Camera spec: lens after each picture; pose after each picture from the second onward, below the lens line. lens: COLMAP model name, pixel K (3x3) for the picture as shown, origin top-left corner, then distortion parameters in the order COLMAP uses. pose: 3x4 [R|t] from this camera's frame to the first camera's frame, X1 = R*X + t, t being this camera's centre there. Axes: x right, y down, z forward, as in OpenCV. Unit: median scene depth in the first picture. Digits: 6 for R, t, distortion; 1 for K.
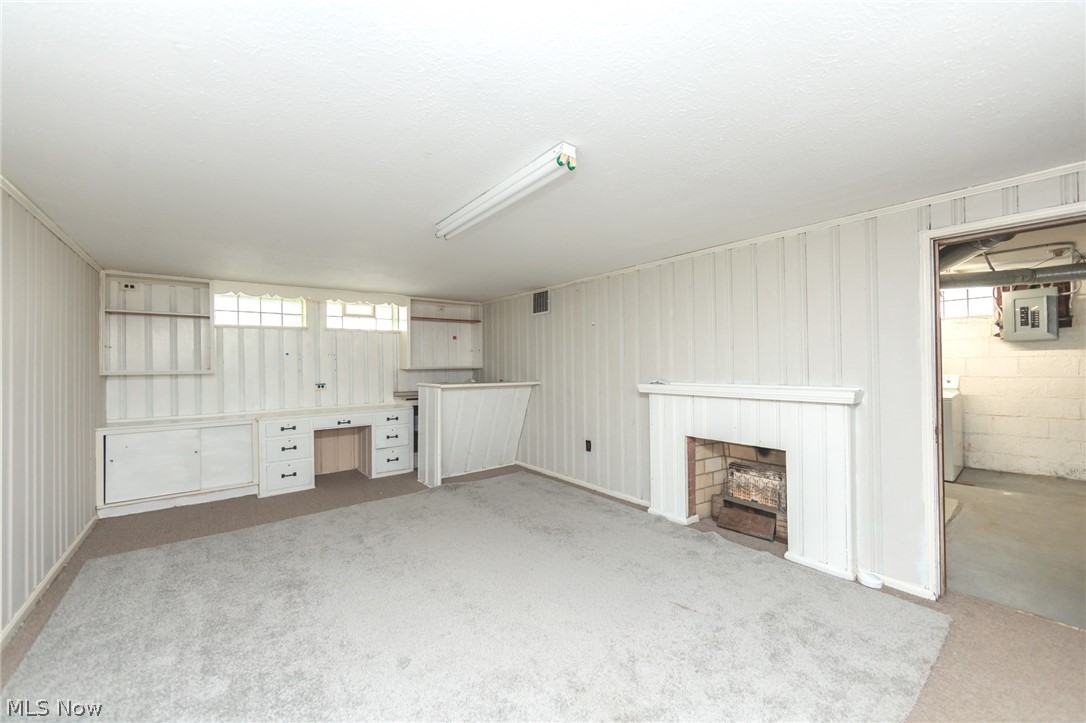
lens RADIAL K [[426.9, 0, 544.1], [0, 426.9, 361.9], [0, 0, 1]] dist [0.000465, -0.000113]
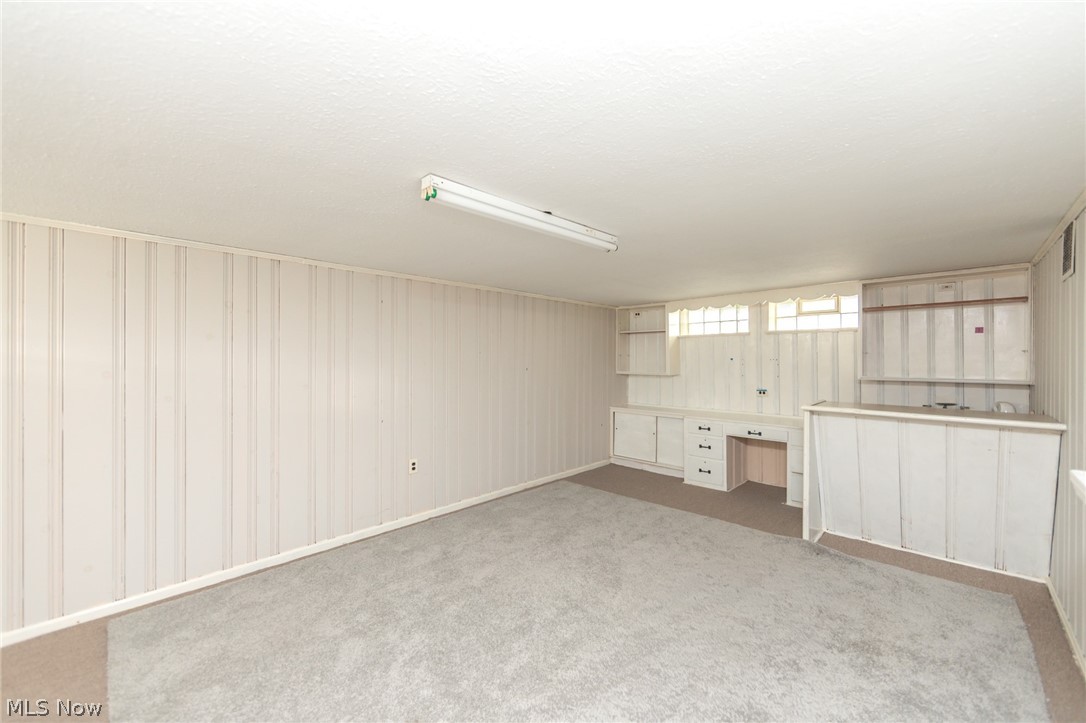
lens RADIAL K [[426.9, 0, 544.1], [0, 426.9, 361.9], [0, 0, 1]] dist [0.000465, -0.000113]
pose [[0.126338, 0.018836, -0.991808, 0.418349], [0.005427, 0.999792, 0.019679, -0.037829], [0.991972, -0.007868, 0.126210, 0.440519]]
